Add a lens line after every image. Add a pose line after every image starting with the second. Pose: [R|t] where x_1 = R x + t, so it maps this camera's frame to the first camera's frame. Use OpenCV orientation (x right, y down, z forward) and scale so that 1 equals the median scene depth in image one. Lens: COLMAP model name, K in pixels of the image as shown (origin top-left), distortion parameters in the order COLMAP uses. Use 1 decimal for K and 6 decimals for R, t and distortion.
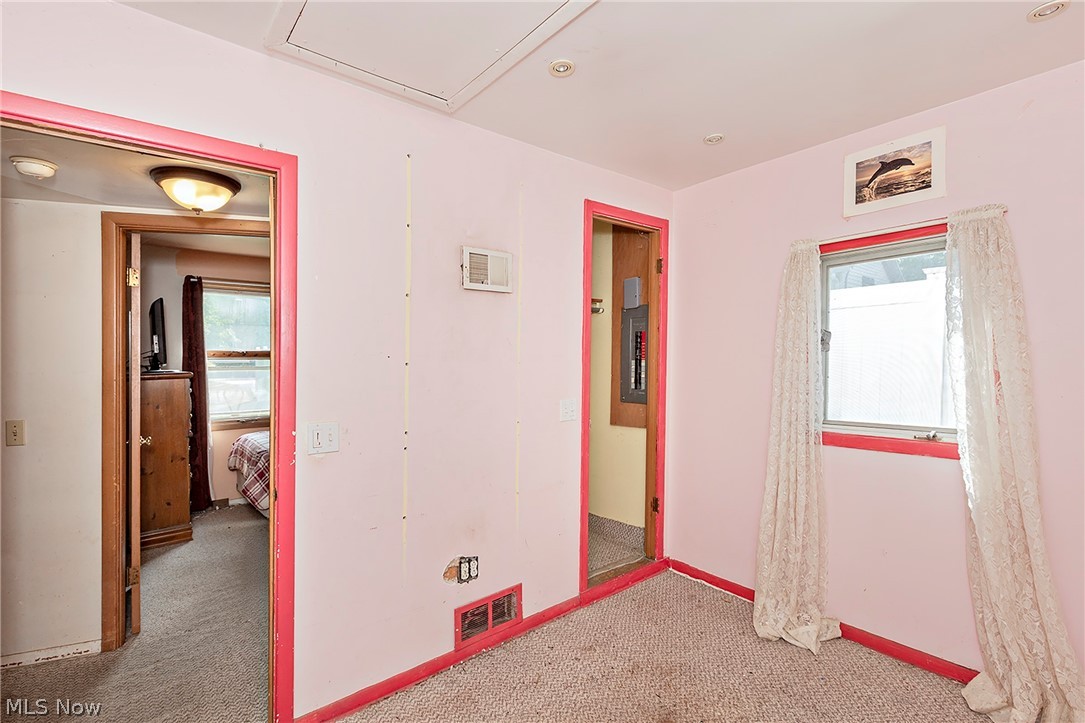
lens RADIAL K [[495.5, 0, 548.5], [0, 495.5, 363.6], [0, 0, 1]] dist [-0.003092, -0.001455]
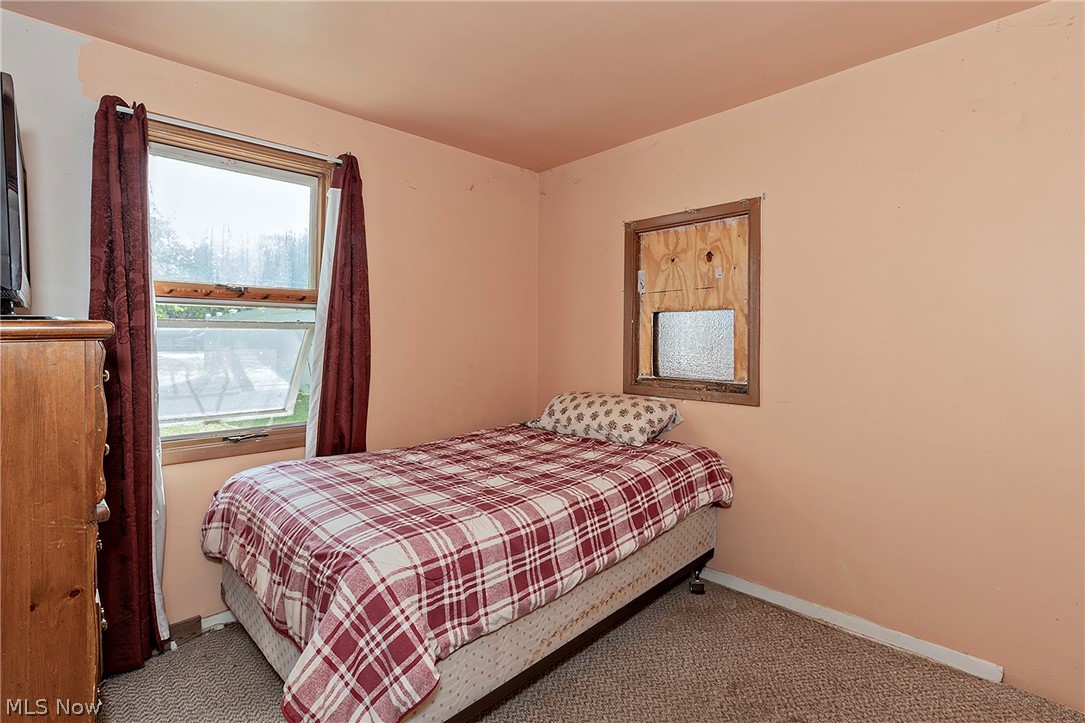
lens RADIAL K [[495.5, 0, 576.4], [0, 495.5, 330.8], [0, 0, 1]] dist [-0.003092, -0.001455]
pose [[0.993150, 0.008016, 0.116571, -0.383033], [-0.006212, 0.999855, -0.015826, 0.023055], [-0.116681, 0.014993, 0.993056, 0.541131]]
